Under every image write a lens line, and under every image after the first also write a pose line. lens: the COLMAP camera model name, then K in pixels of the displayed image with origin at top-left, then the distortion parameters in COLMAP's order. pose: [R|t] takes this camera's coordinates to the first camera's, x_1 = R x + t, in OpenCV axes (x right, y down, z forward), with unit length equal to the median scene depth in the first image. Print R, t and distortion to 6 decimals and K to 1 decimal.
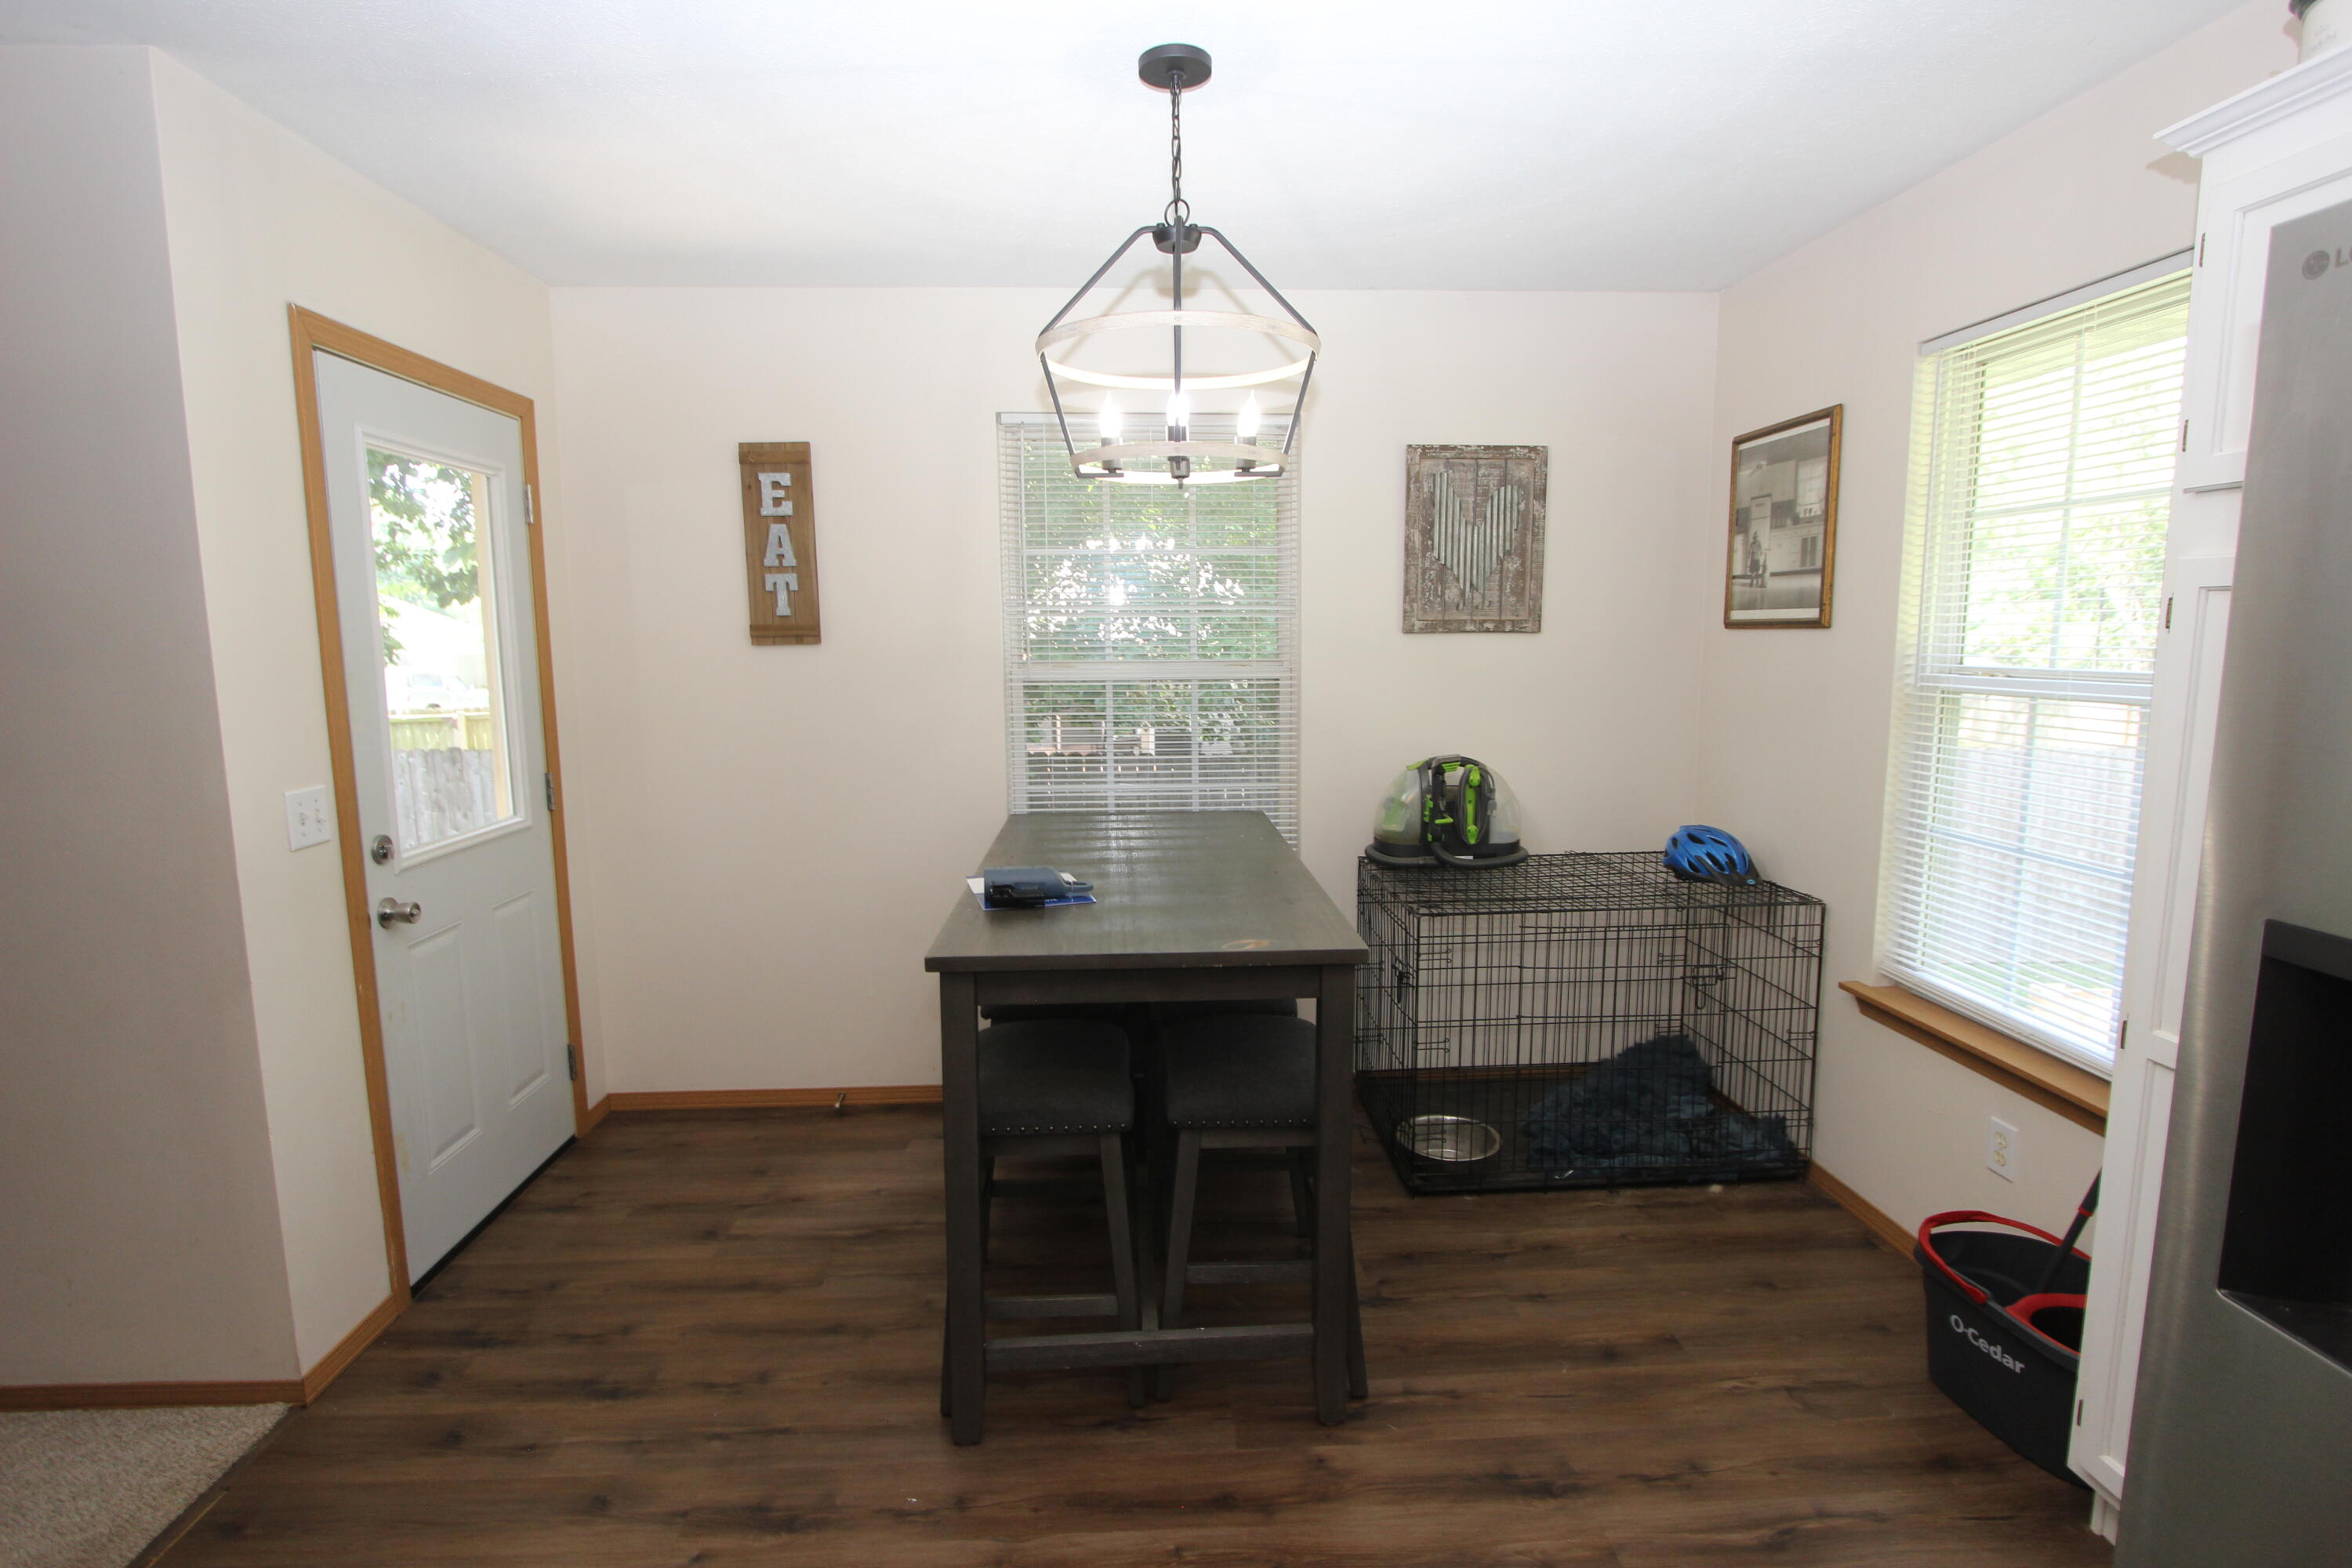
lens RADIAL K [[1165.4, 0, 1176.0], [0, 1165.4, 784.0], [0, 0, 1]] dist [-0.016566, 0.000021]
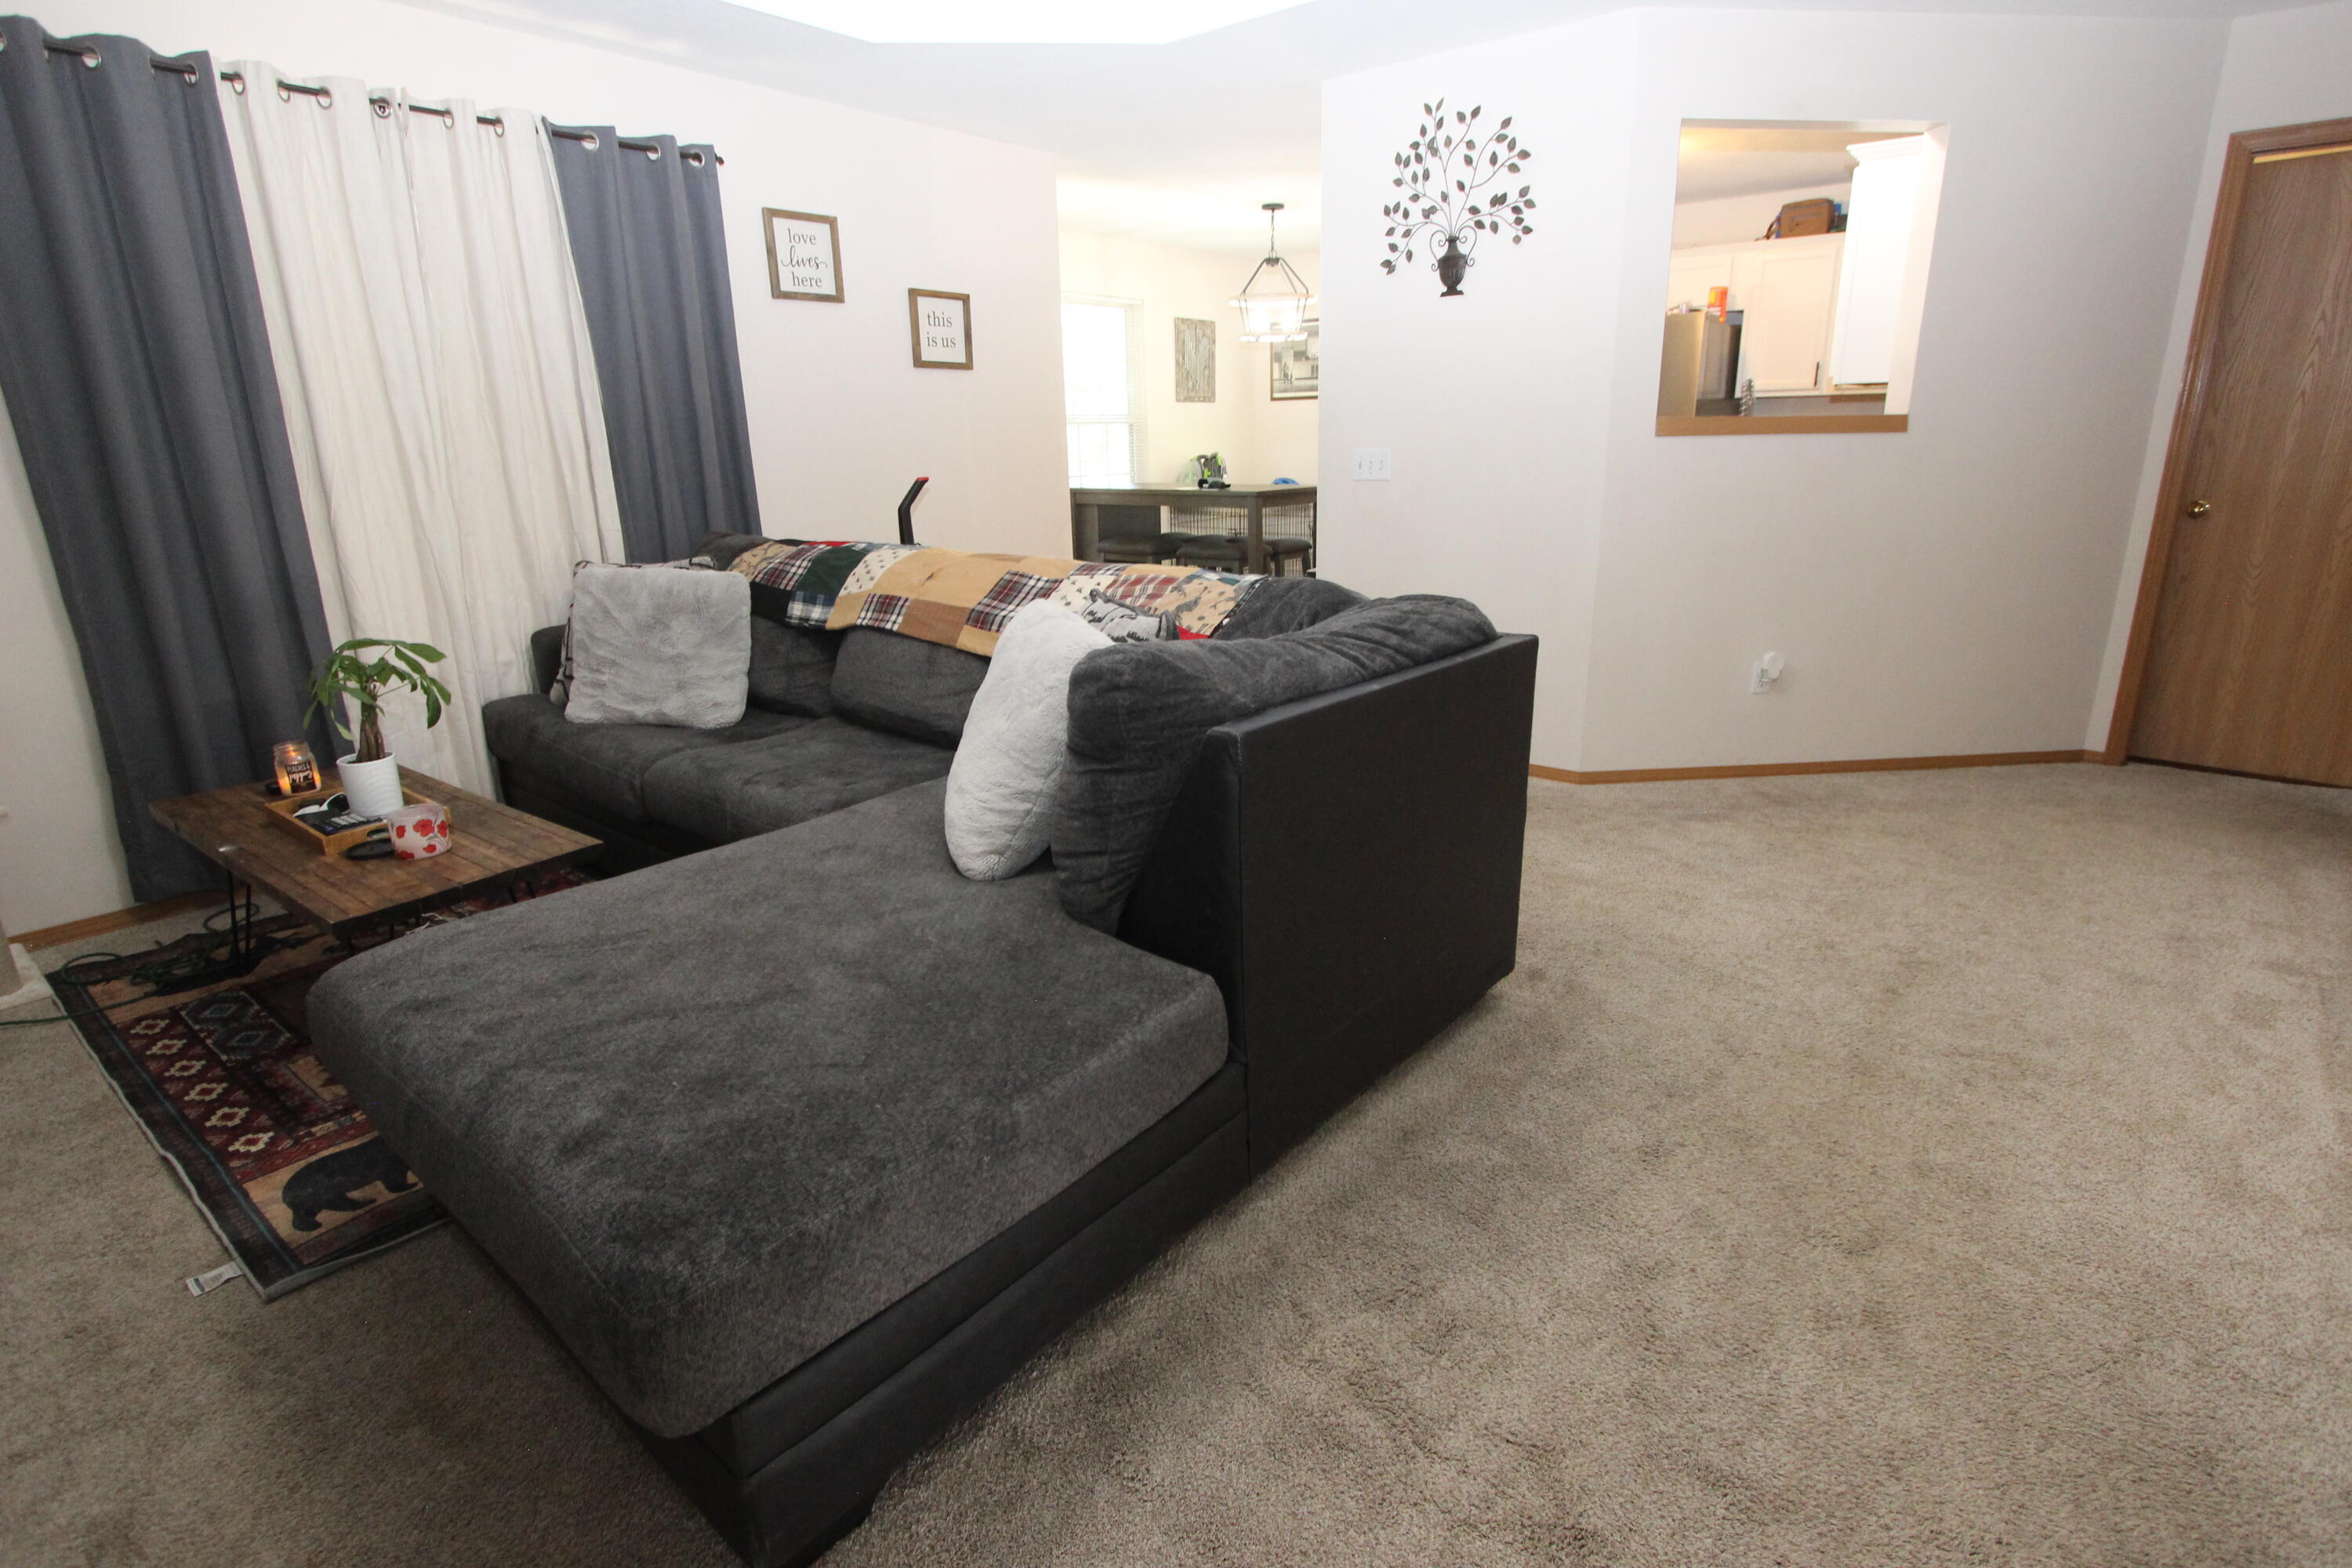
lens RADIAL K [[1165.4, 0, 1176.0], [0, 1165.4, 784.0], [0, 0, 1]] dist [-0.016566, 0.000021]
pose [[0.678728, -0.211979, 0.703131, -1.645704], [0.107753, 0.975819, 0.190175, 0.180046], [-0.726442, -0.053313, 0.685157, -0.649661]]
